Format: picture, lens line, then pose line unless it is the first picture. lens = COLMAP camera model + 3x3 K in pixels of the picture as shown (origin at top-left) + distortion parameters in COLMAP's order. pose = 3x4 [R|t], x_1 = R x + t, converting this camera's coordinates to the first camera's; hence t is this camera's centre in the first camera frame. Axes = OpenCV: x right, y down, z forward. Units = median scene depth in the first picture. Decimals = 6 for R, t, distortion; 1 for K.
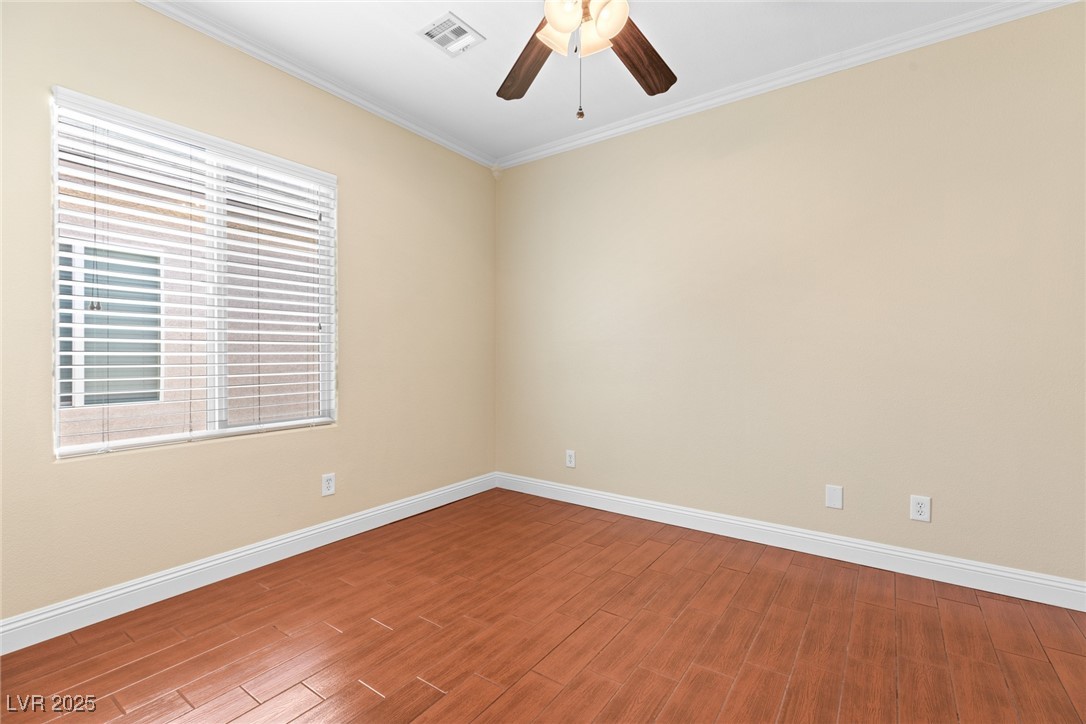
lens RADIAL K [[484.6, 0, 551.3], [0, 484.6, 356.6], [0, 0, 1]] dist [0.004591, 0.000410]
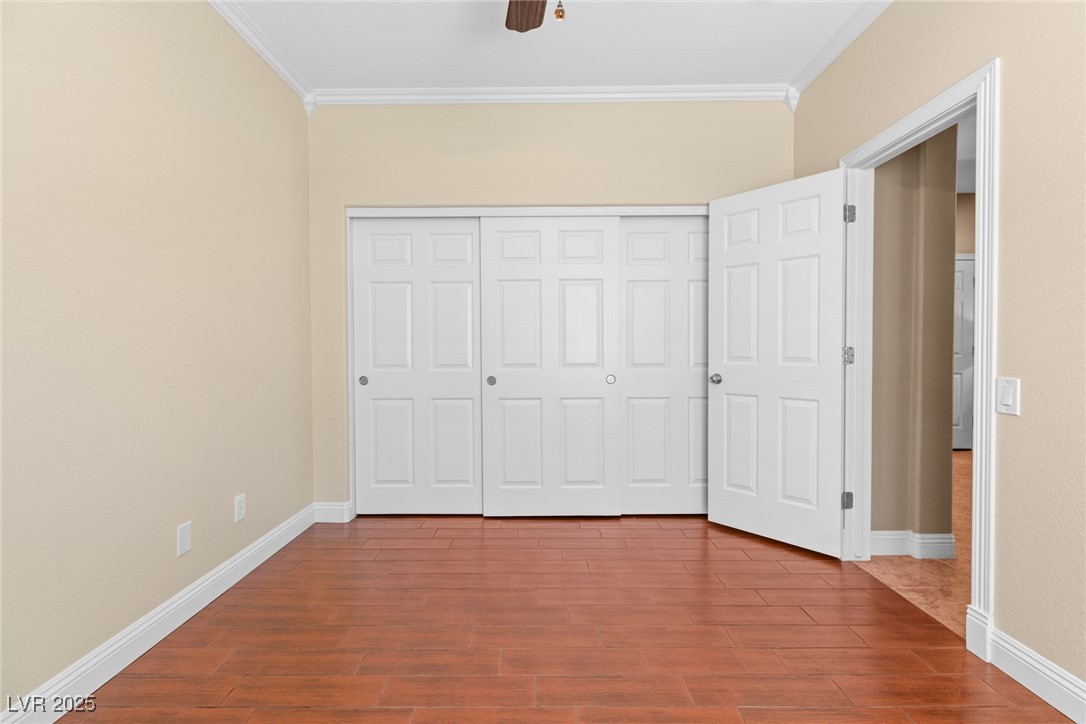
lens RADIAL K [[501.8, 0, 543.0], [0, 501.8, 362.0], [0, 0, 1]] dist [-0.027653, 0.000086]
pose [[-0.586227, -0.020065, 0.809898, -0.446020], [0.008761, 0.999478, 0.031104, -0.002729], [-0.810099, 0.025329, -0.585745, 1.253840]]
